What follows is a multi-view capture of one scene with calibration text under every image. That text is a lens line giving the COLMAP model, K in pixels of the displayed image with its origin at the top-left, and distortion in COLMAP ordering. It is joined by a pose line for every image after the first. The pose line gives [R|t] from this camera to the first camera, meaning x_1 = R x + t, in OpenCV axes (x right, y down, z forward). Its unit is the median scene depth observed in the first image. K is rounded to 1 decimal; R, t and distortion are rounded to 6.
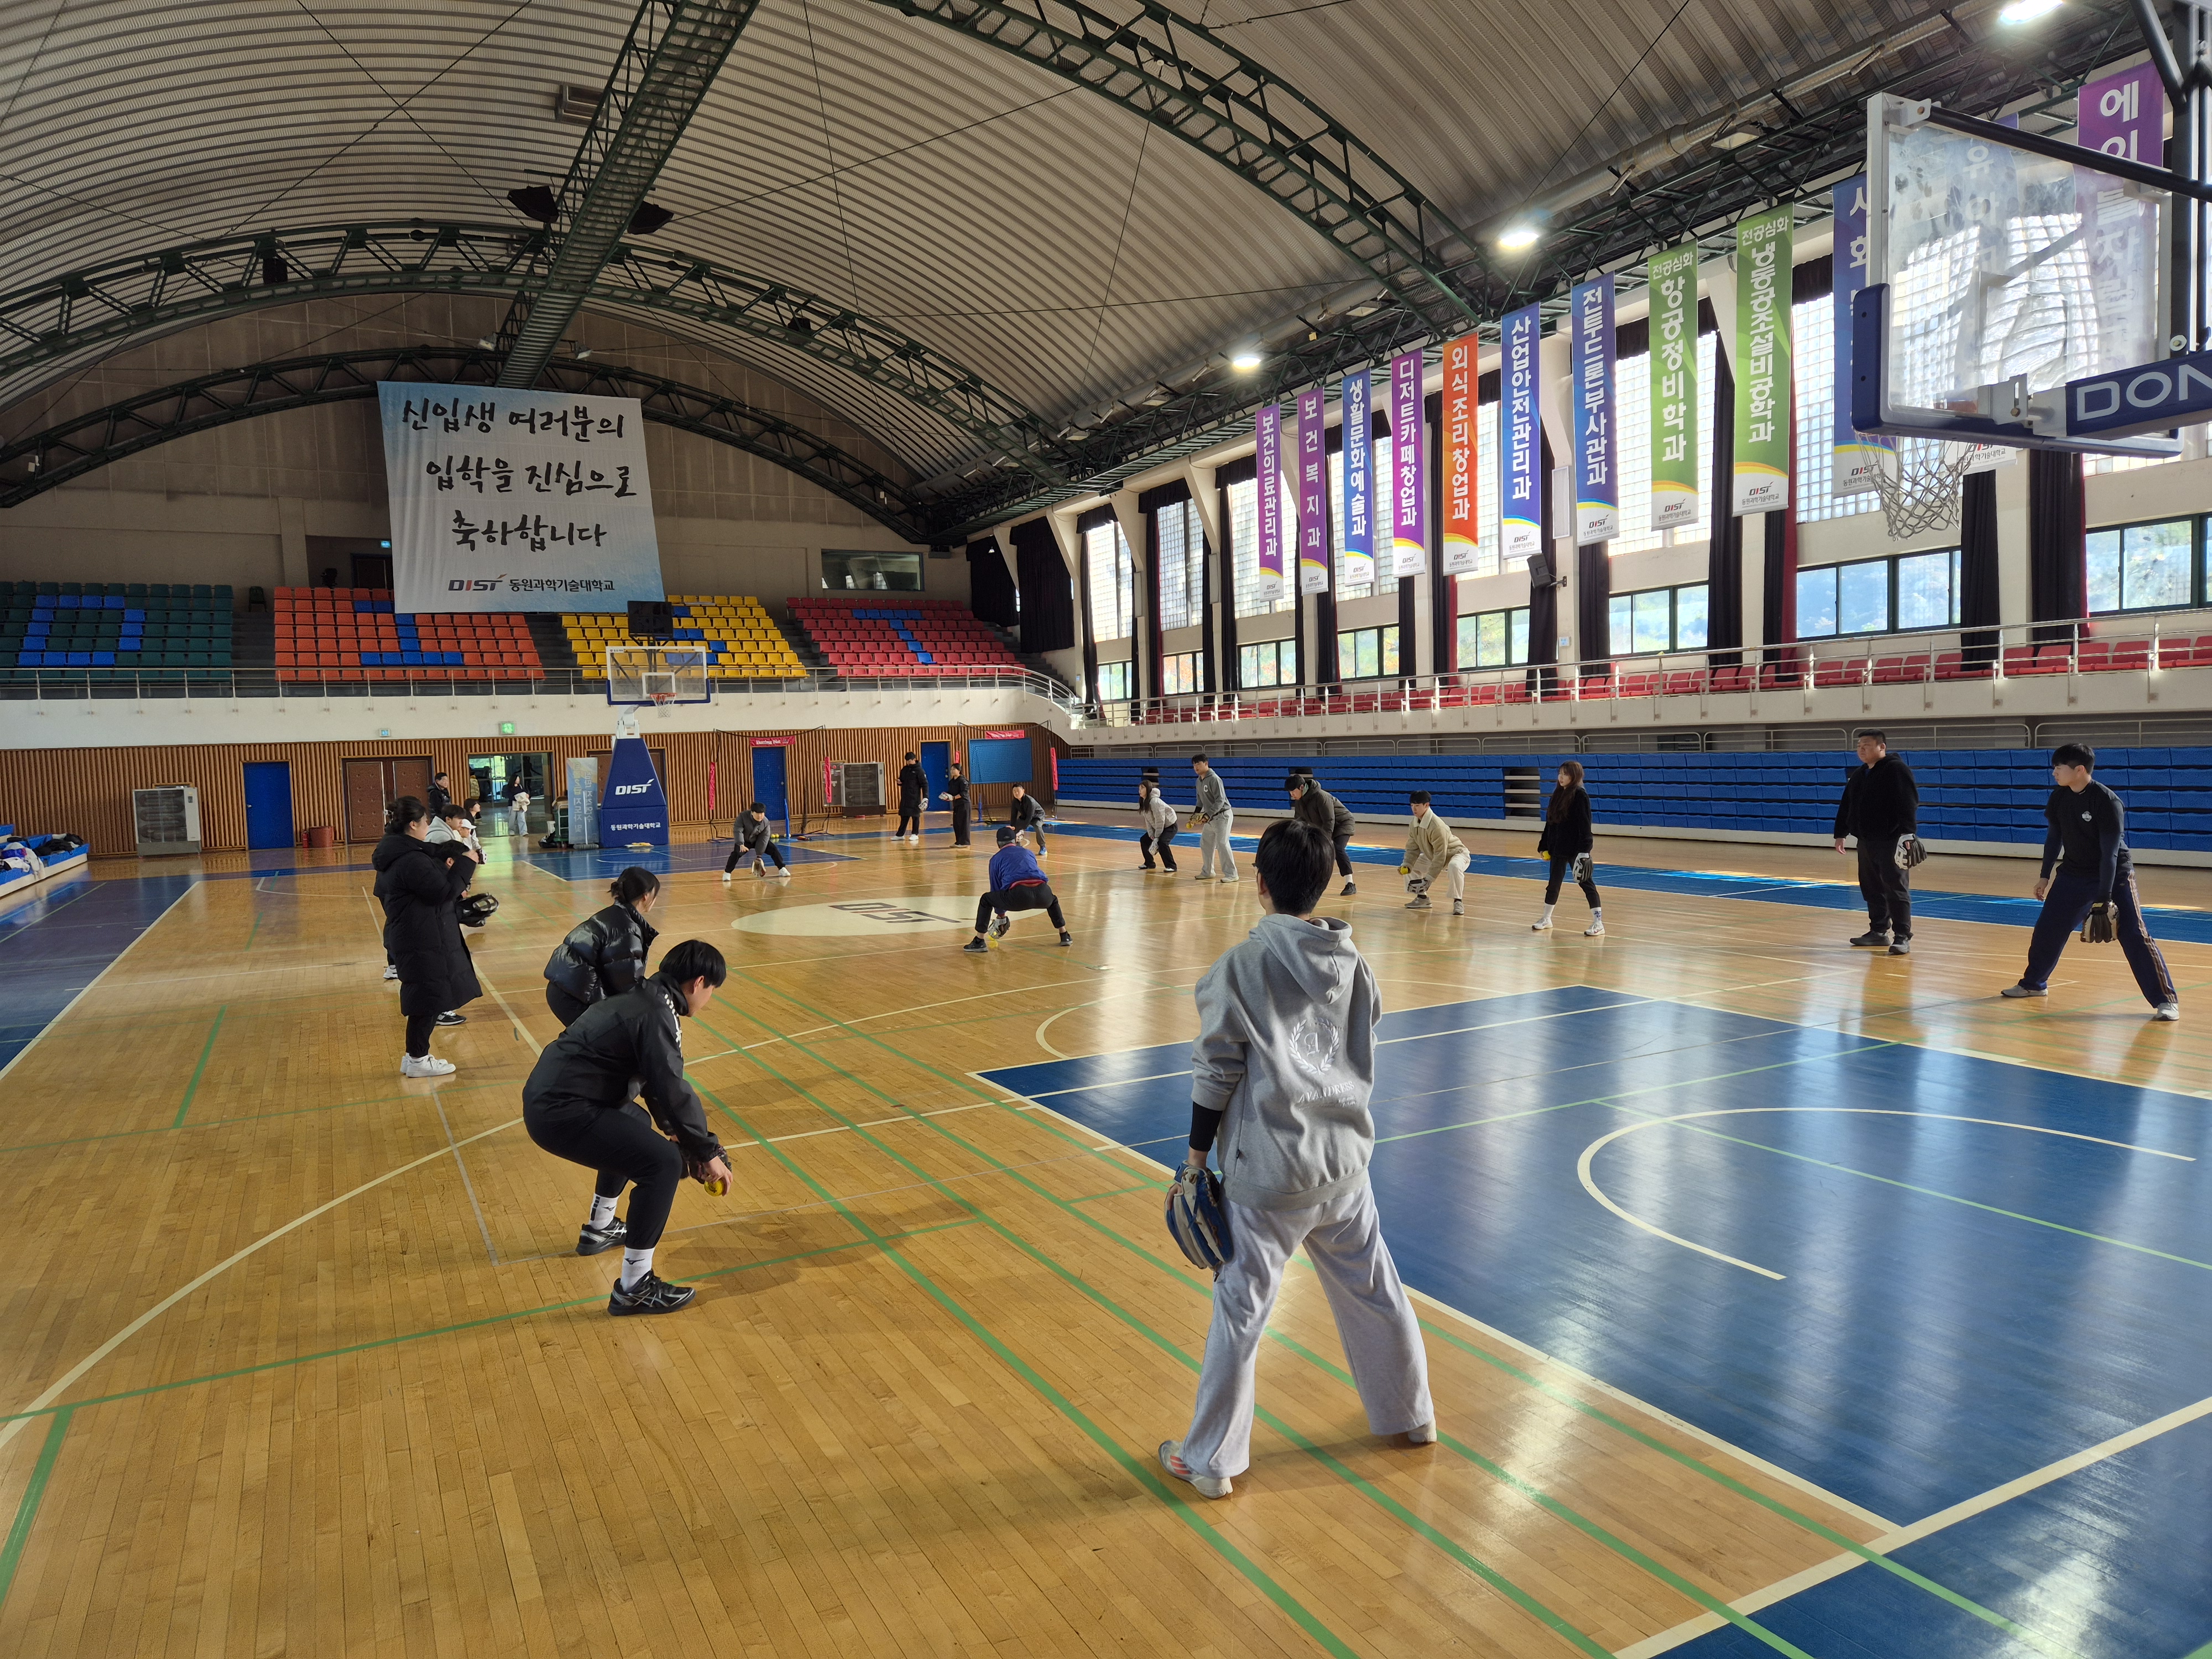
lens RADIAL K [[1471.1, 0, 1120.3], [0, 1471.1, 822.2], [0, 0, 1]] dist [0.092668, -0.077299]
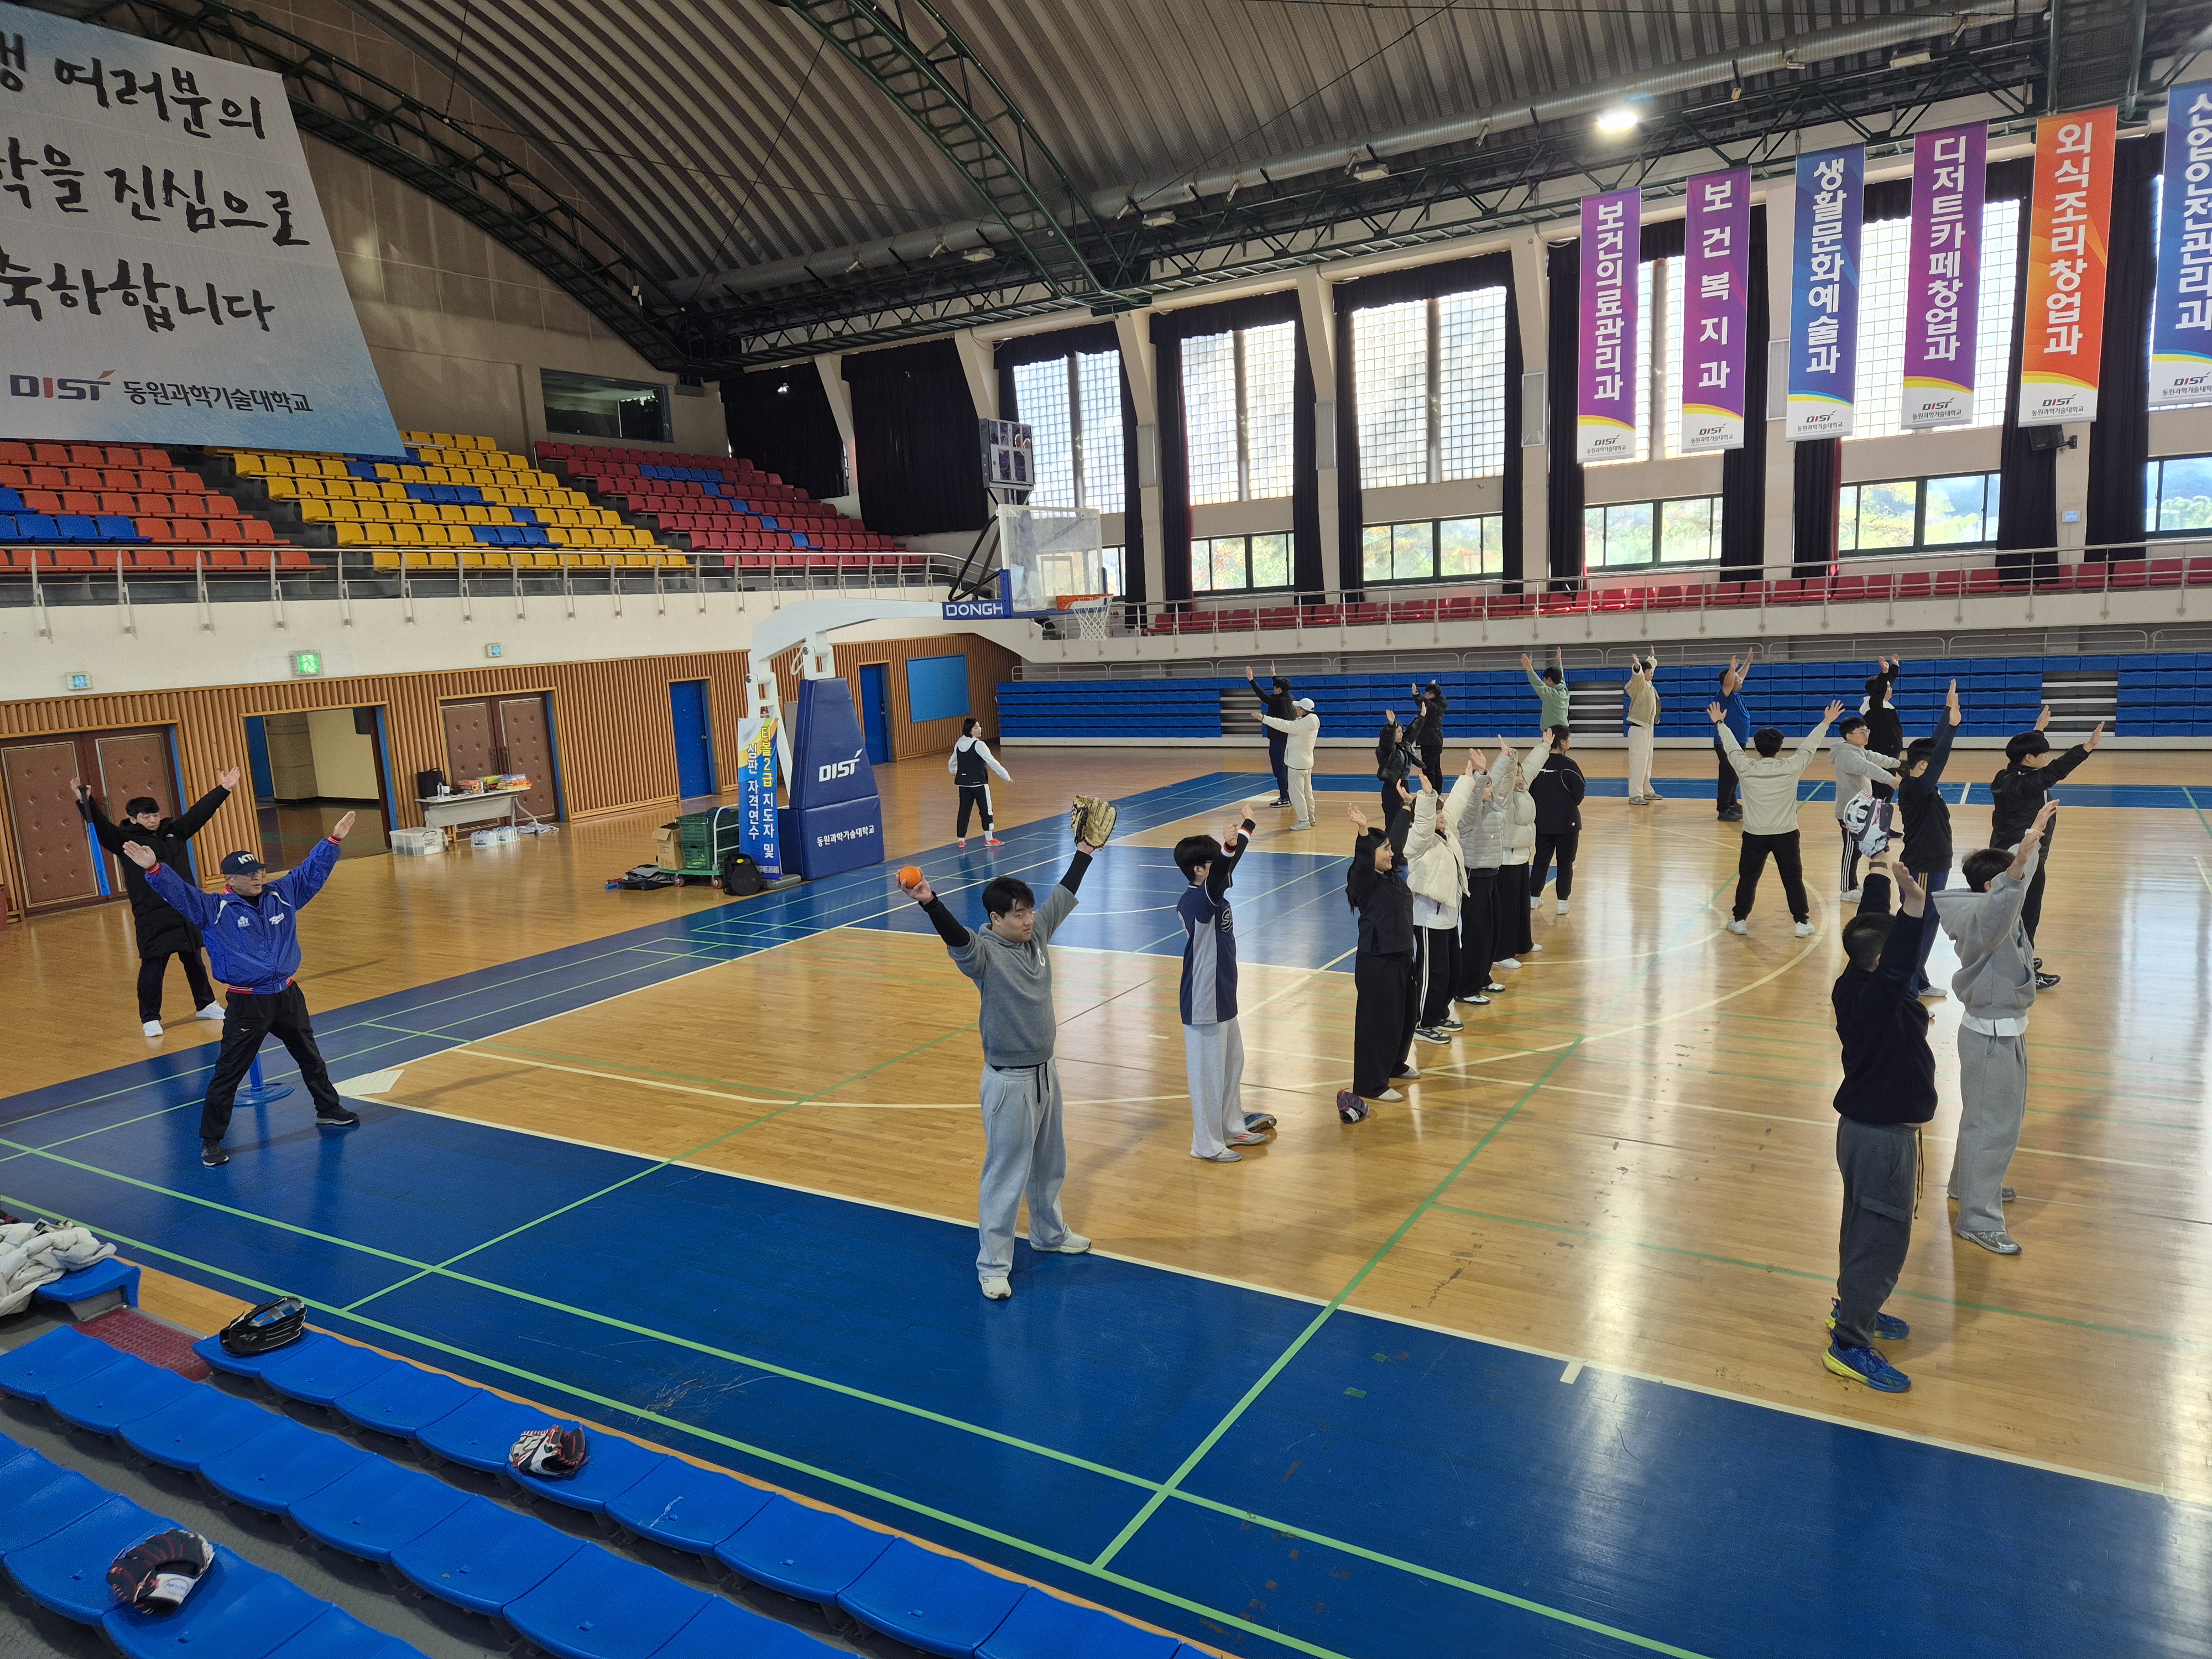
lens RADIAL K [[1471.1, 0, 1120.3], [0, 1471.1, 822.2], [0, 0, 1]] dist [0.092668, -0.077299]
pose [[0.859571, -0.085985, 0.503730, -0.389466], [0.051685, 0.995316, 0.081701, -0.032078], [-0.508395, -0.044192, 0.859989, 0.352327]]
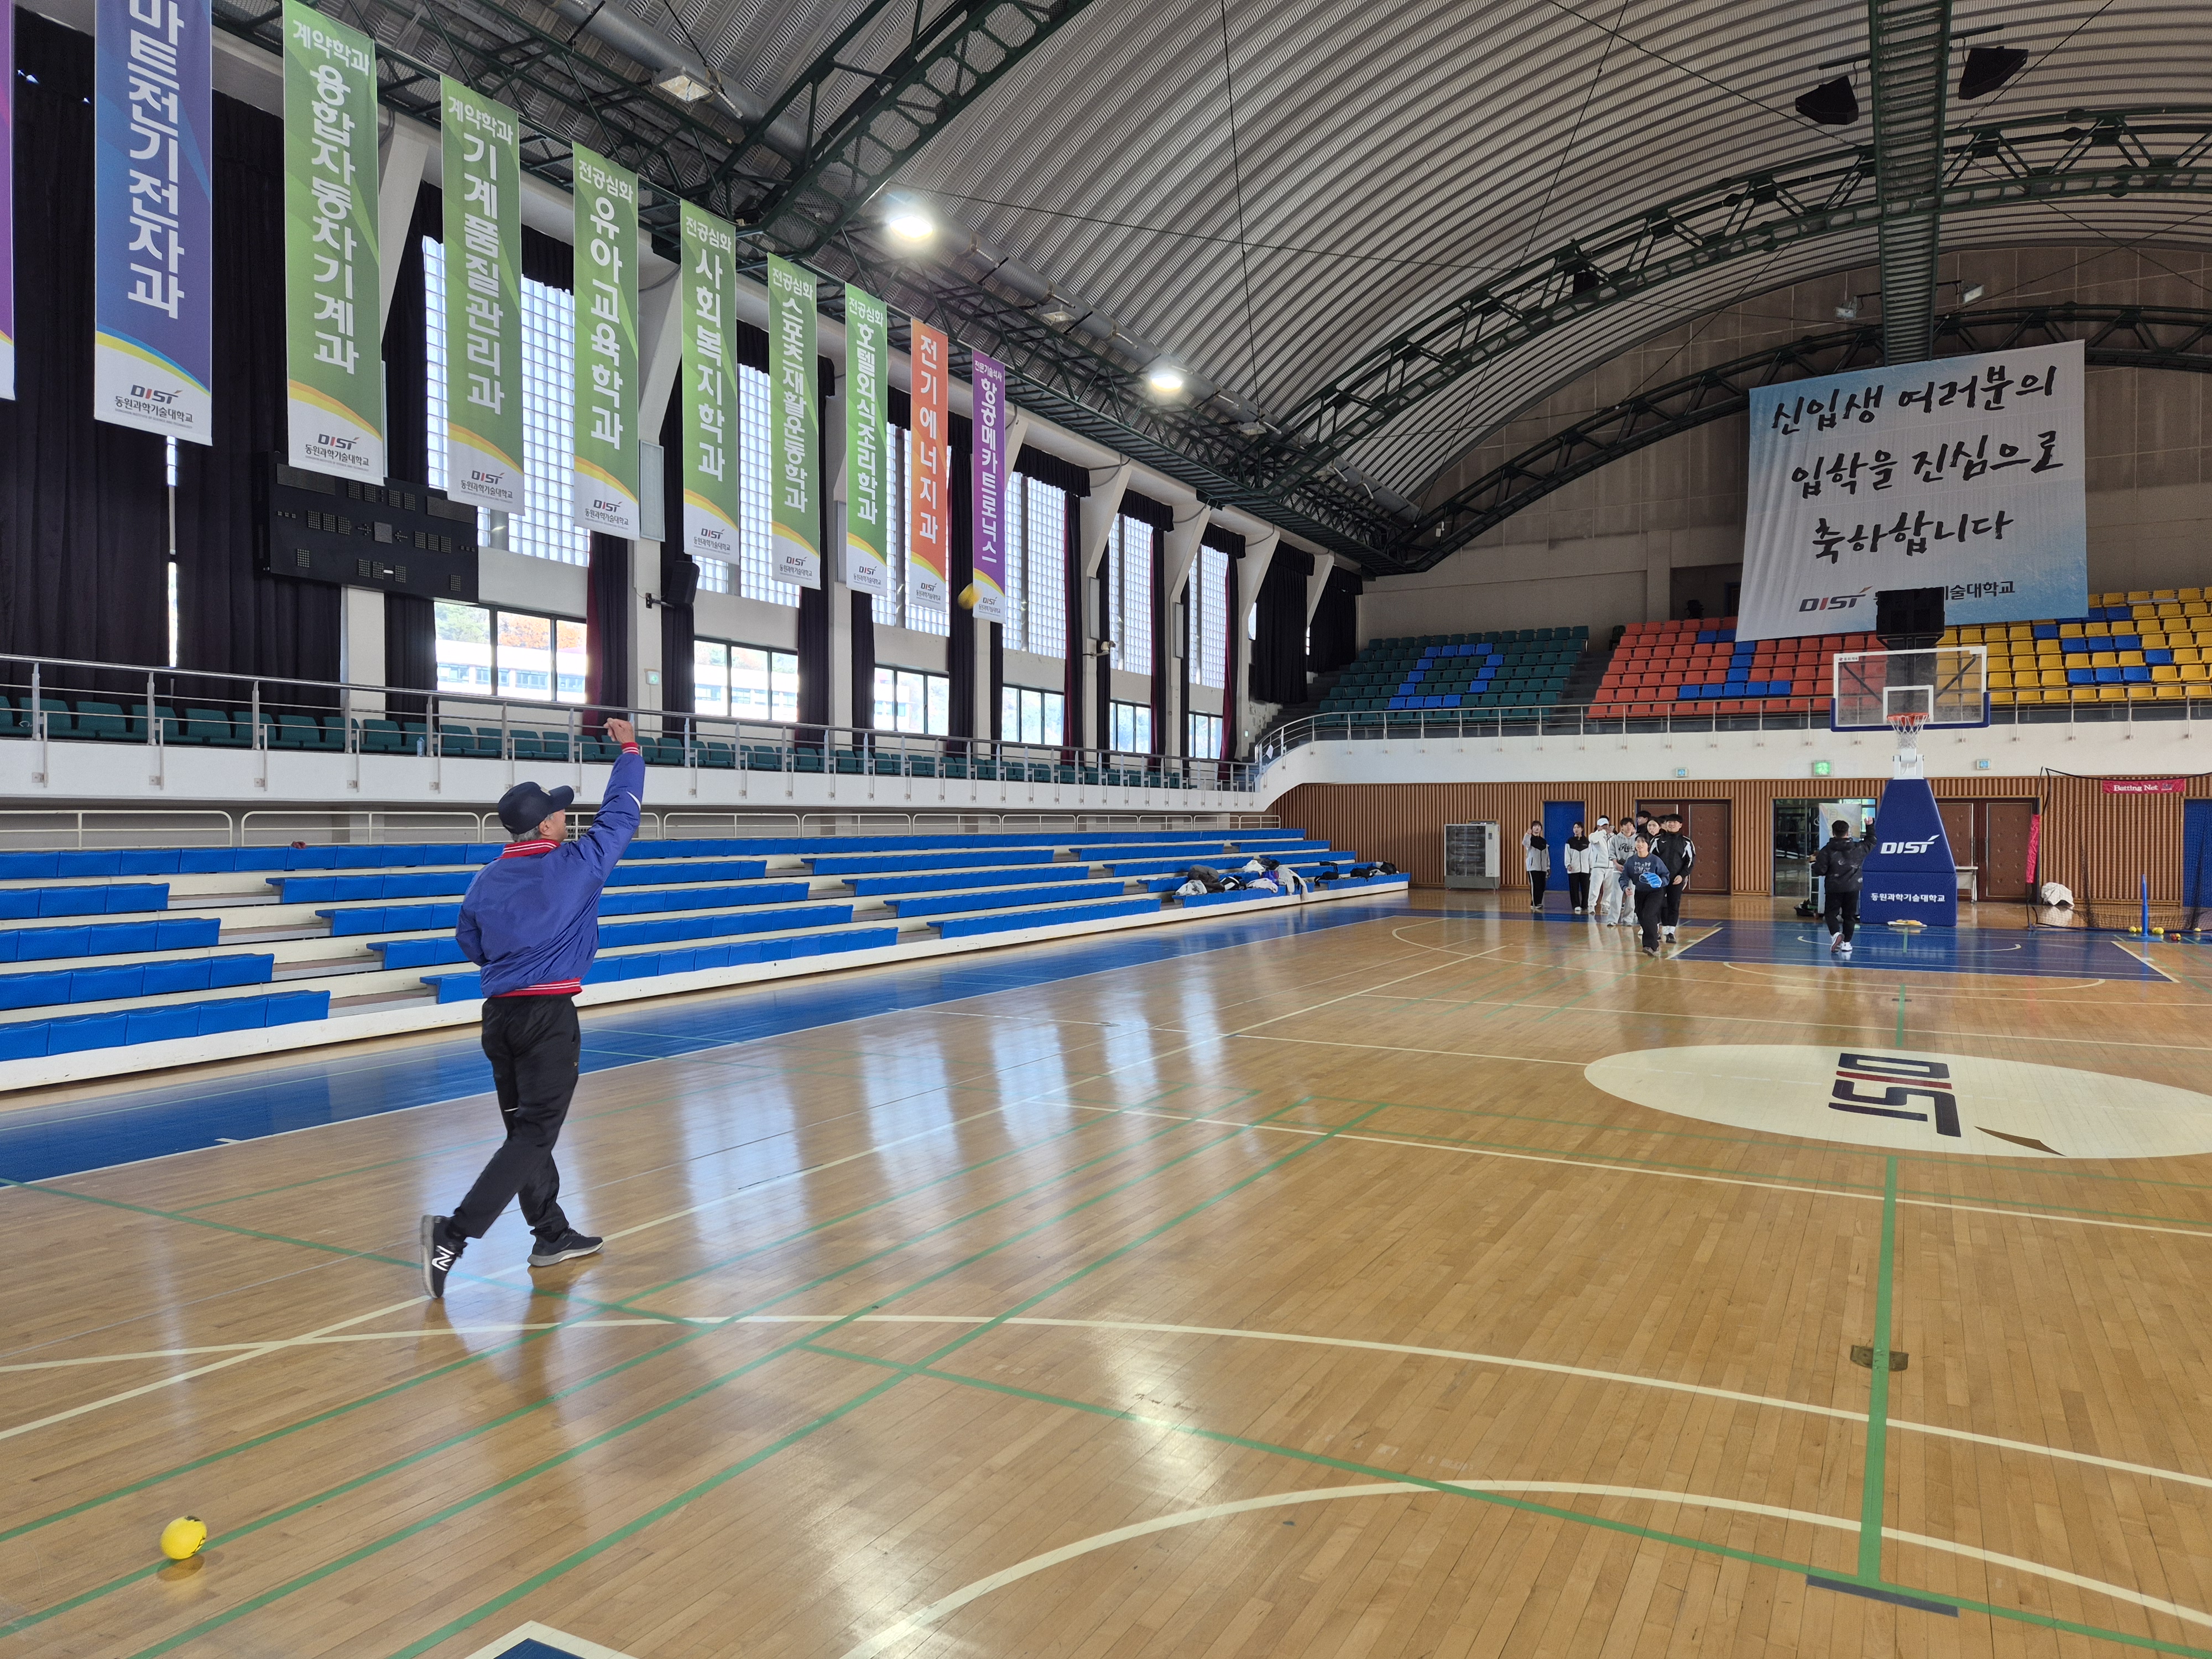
lens RADIAL K [[1471.1, 0, 1120.3], [0, 1471.1, 822.2], [0, 0, 1]] dist [0.092668, -0.077299]
pose [[0.559288, 0.037776, -0.828112, 0.053407], [-0.066973, 0.997755, 0.000282, -0.006722], [0.826264, 0.055303, 0.560562, 0.191498]]
